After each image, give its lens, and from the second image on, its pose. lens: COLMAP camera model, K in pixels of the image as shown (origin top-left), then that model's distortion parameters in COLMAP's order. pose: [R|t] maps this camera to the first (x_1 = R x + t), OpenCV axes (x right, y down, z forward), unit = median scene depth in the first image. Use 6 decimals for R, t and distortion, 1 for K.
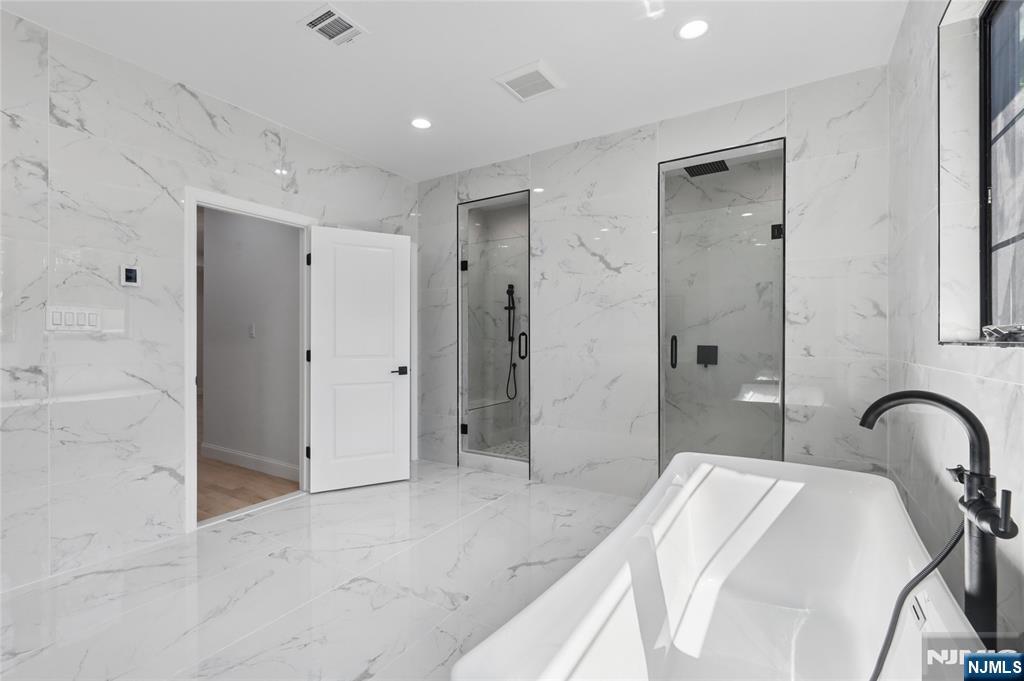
lens RADIAL K [[447.1, 0, 512.4], [0, 447.1, 337.7], [0, 0, 1]] dist [-0.000746, 0.000125]
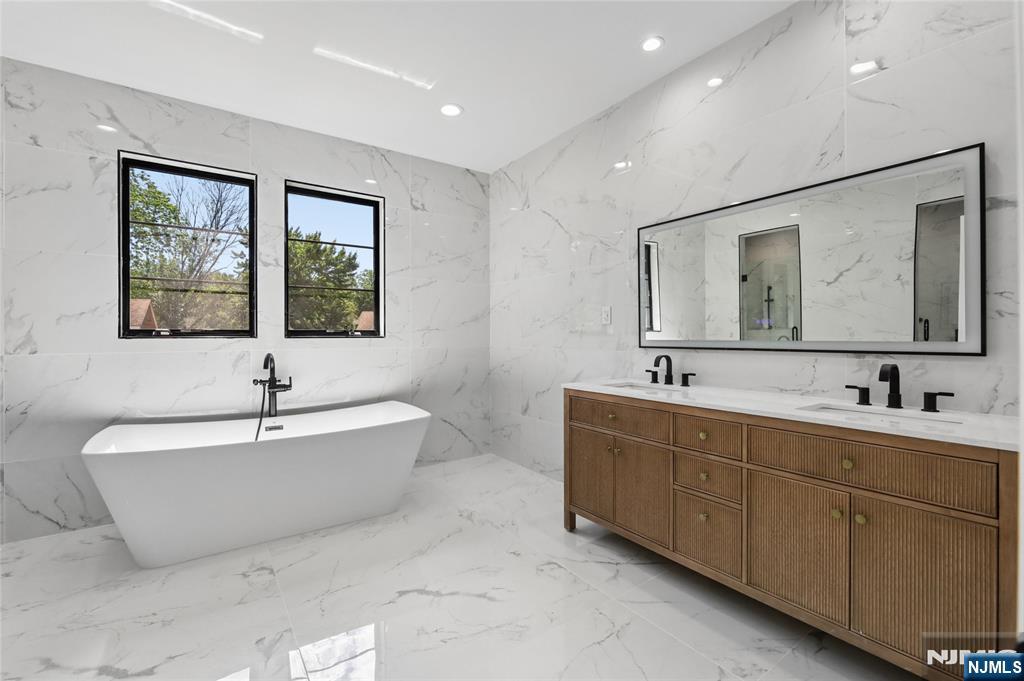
lens RADIAL K [[447.1, 0, 512.2], [0, 447.1, 338.4], [0, 0, 1]] dist [-0.000746, 0.000125]
pose [[-0.918243, 0.005781, 0.395975, -0.504782], [0.007307, 0.999971, 0.002346, 0.011261], [-0.395950, 0.005047, -0.918258, 0.914970]]
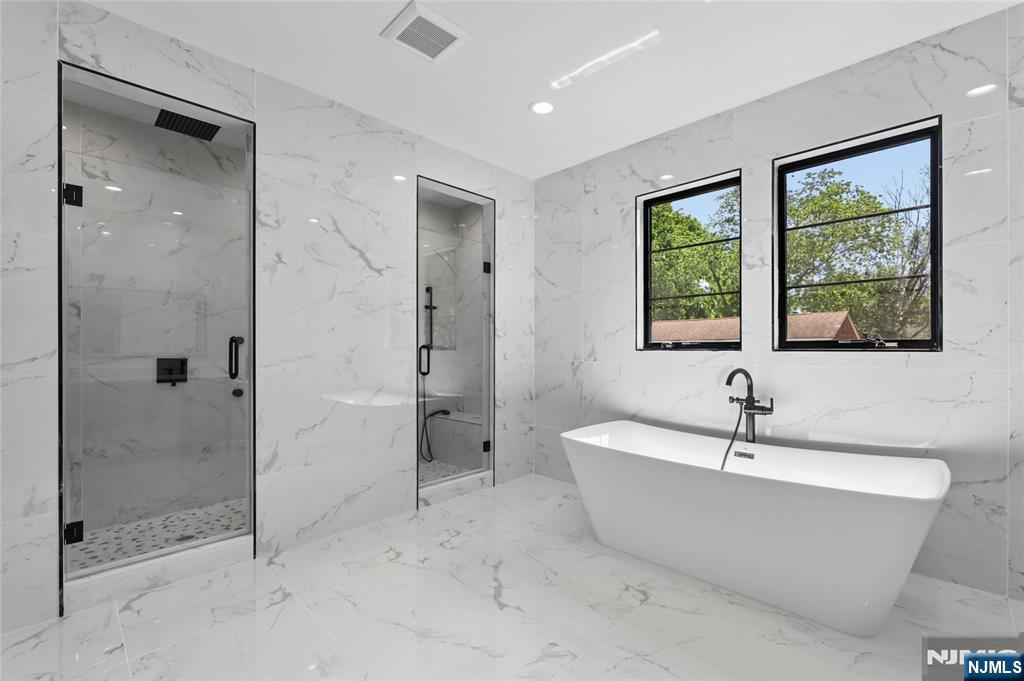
lens RADIAL K [[447.1, 0, 506.7], [0, 447.1, 350.3], [0, 0, 1]] dist [-0.000746, 0.000125]
pose [[0.231811, 0.001857, 0.972759, -0.559634], [0.000445, 0.999998, -0.002015, 0.009334], [-0.972761, 0.000900, 0.231809, 0.515821]]
